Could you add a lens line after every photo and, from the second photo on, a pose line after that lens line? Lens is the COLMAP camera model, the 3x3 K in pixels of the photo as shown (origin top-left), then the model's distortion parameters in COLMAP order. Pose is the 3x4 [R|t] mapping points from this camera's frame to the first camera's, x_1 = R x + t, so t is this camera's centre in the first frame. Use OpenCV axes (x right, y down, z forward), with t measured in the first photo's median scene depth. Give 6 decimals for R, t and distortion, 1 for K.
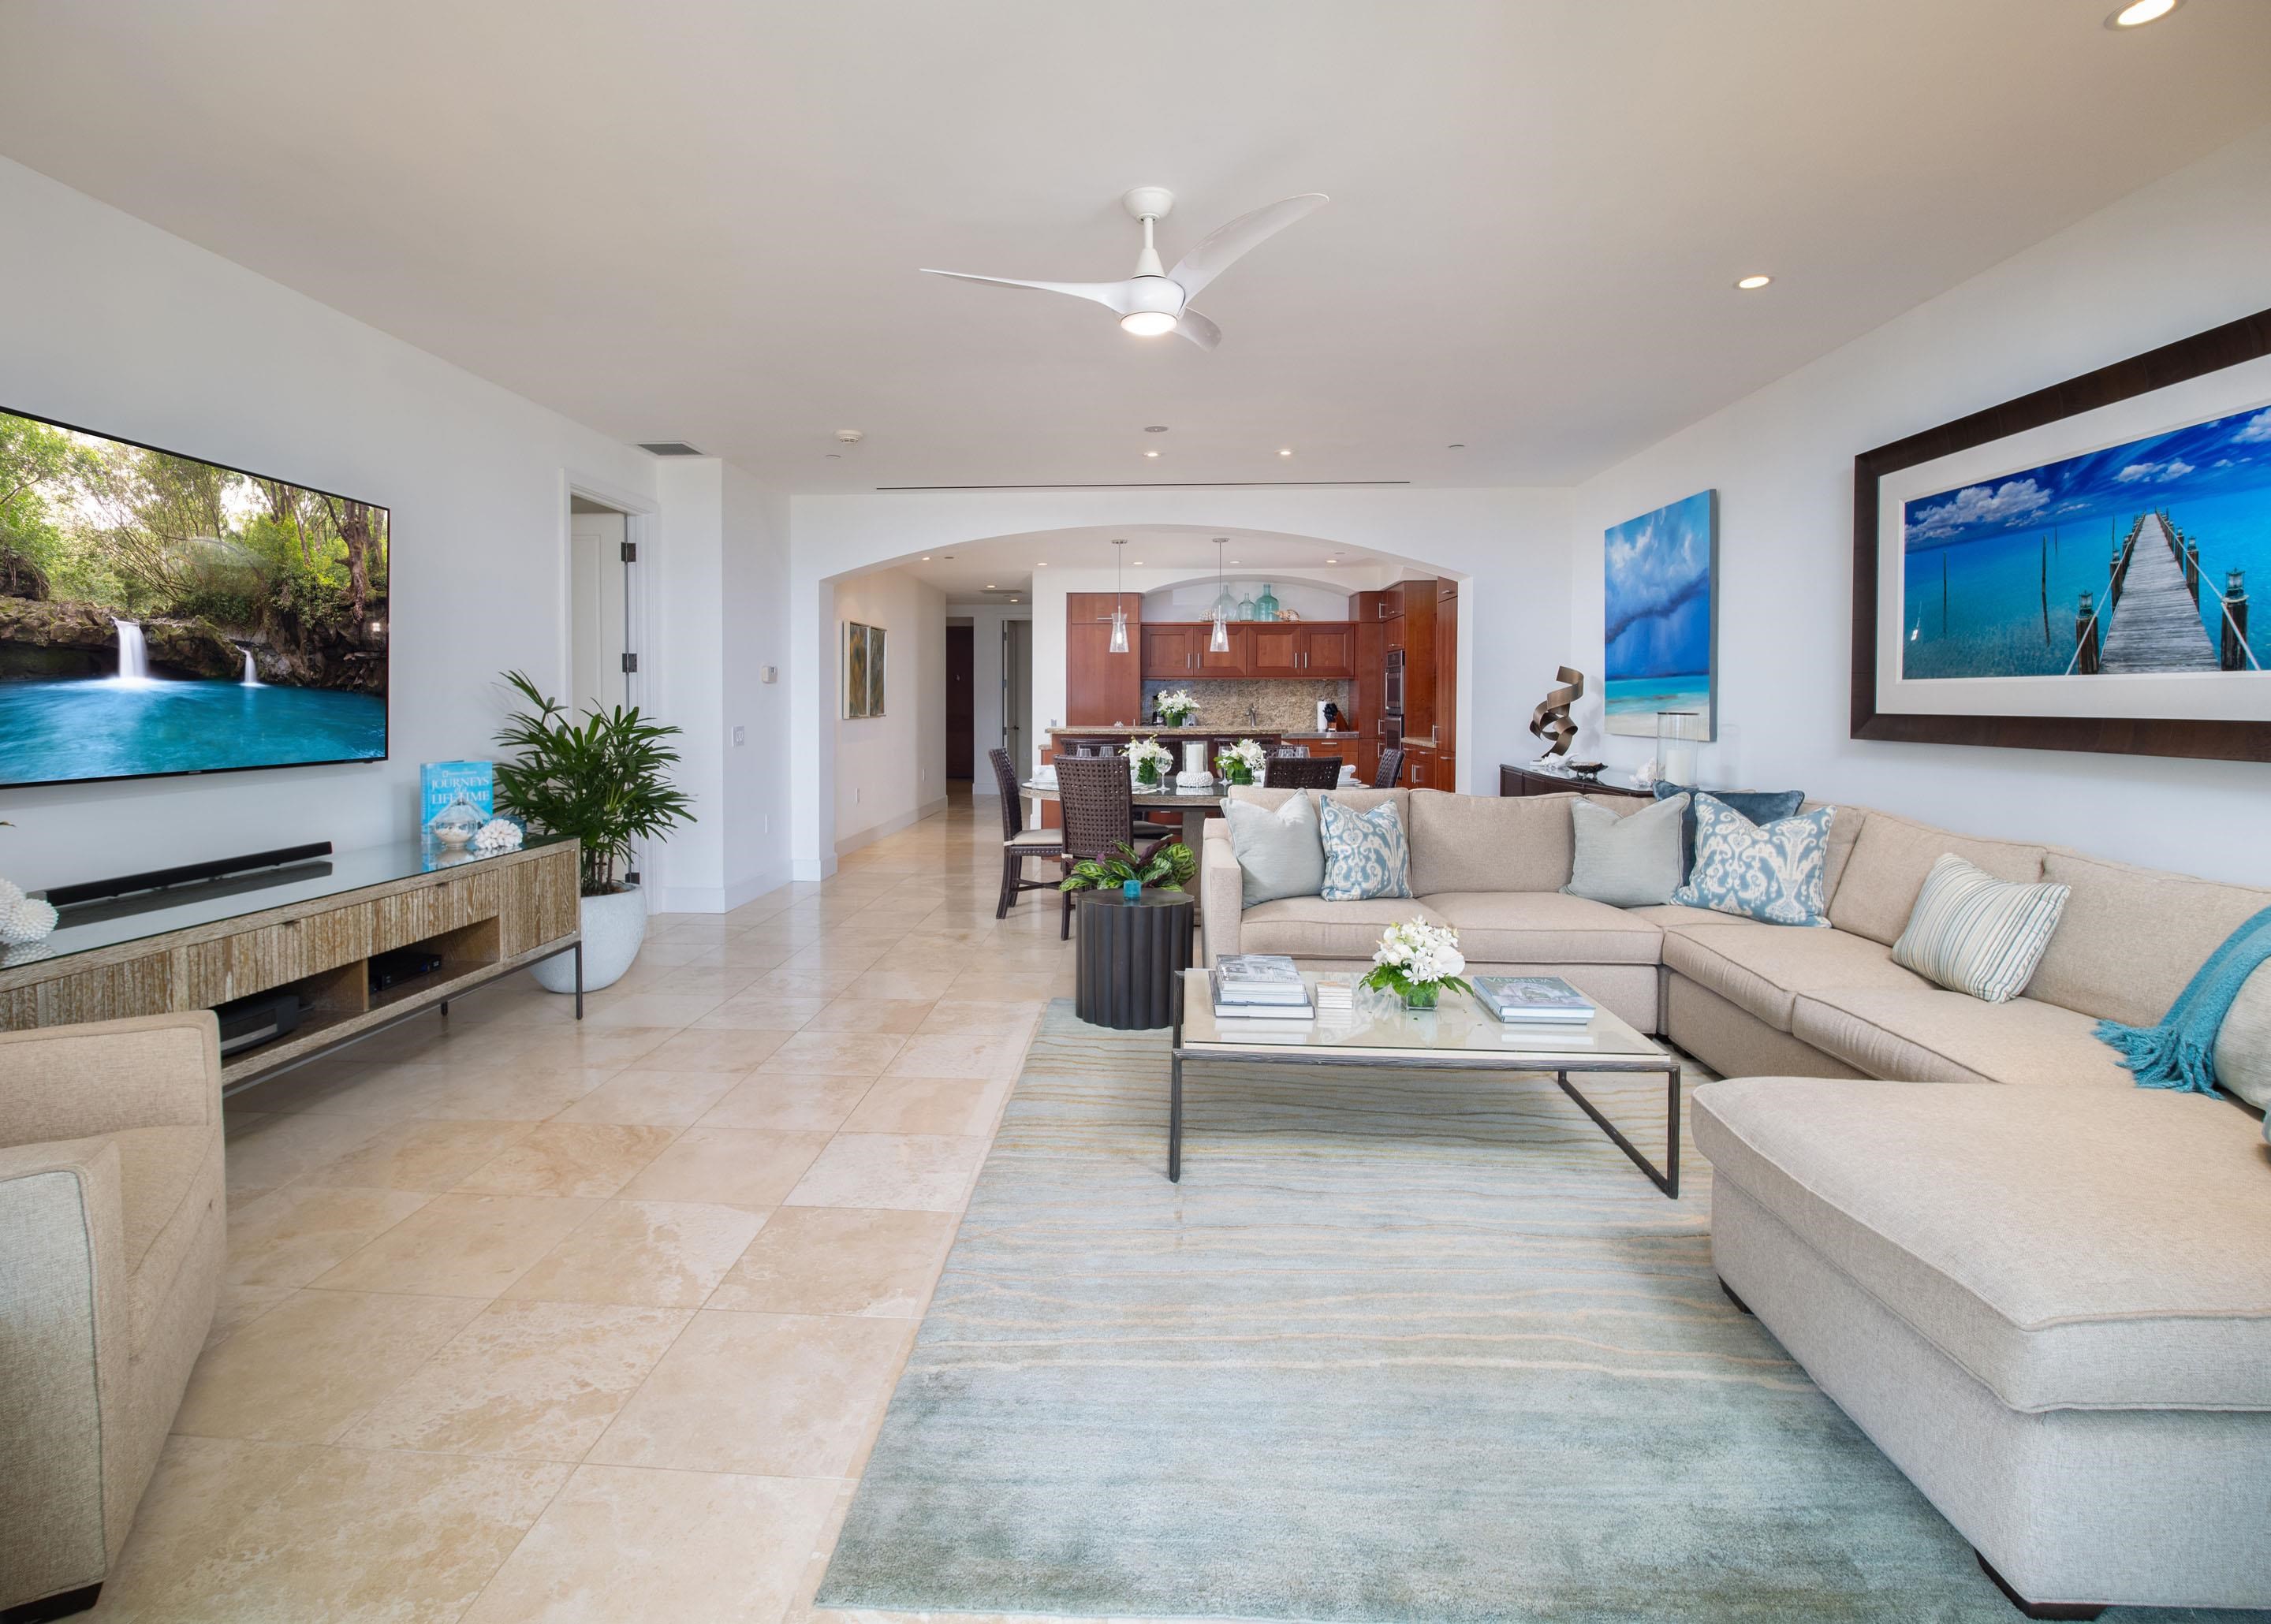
lens RADIAL K [[1108.5, 0, 1129.4], [0, 1108.5, 717.4], [0, 0, 1]] dist [-0.000698, -0.000163]
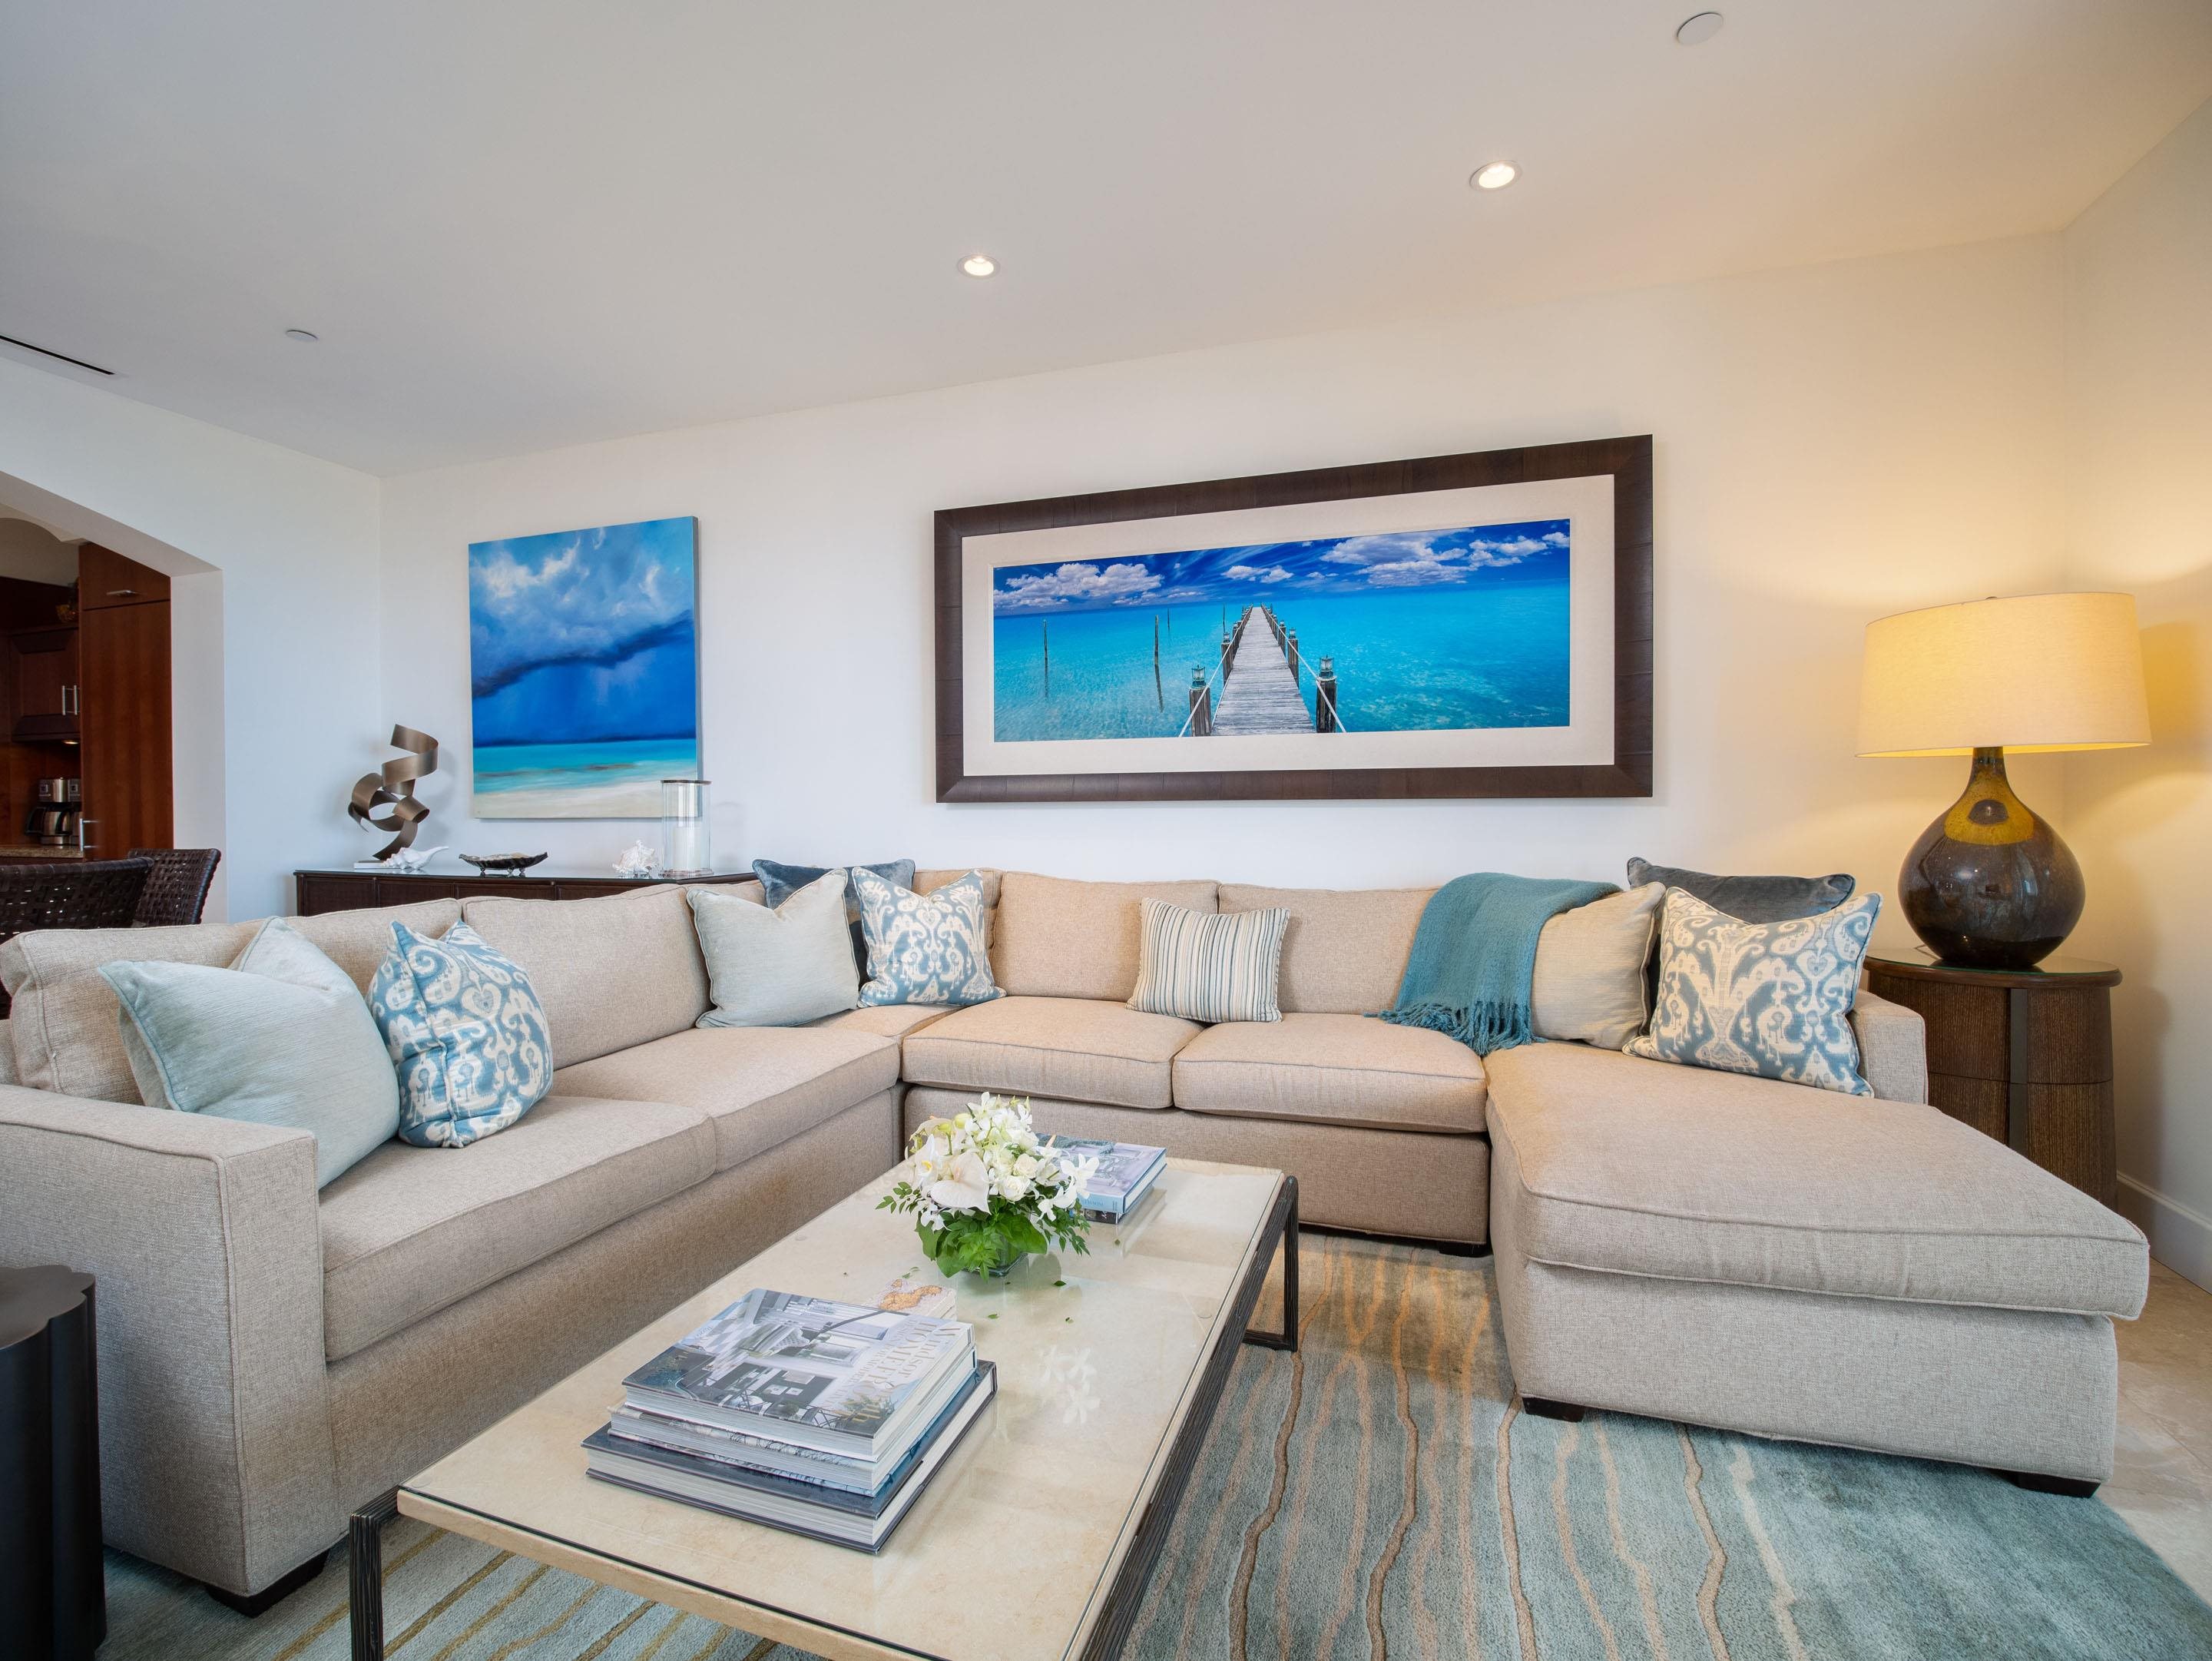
lens RADIAL K [[979.1, 0, 1106.0], [0, 979.1, 830.5], [0, 0, 1]] dist [-0.013507, -0.000117]
pose [[0.259406, -0.018578, 0.965590, -0.149681], [0.022733, 0.999655, 0.013126, 0.038914], [-0.965501, 0.018546, 0.259739, 0.690958]]
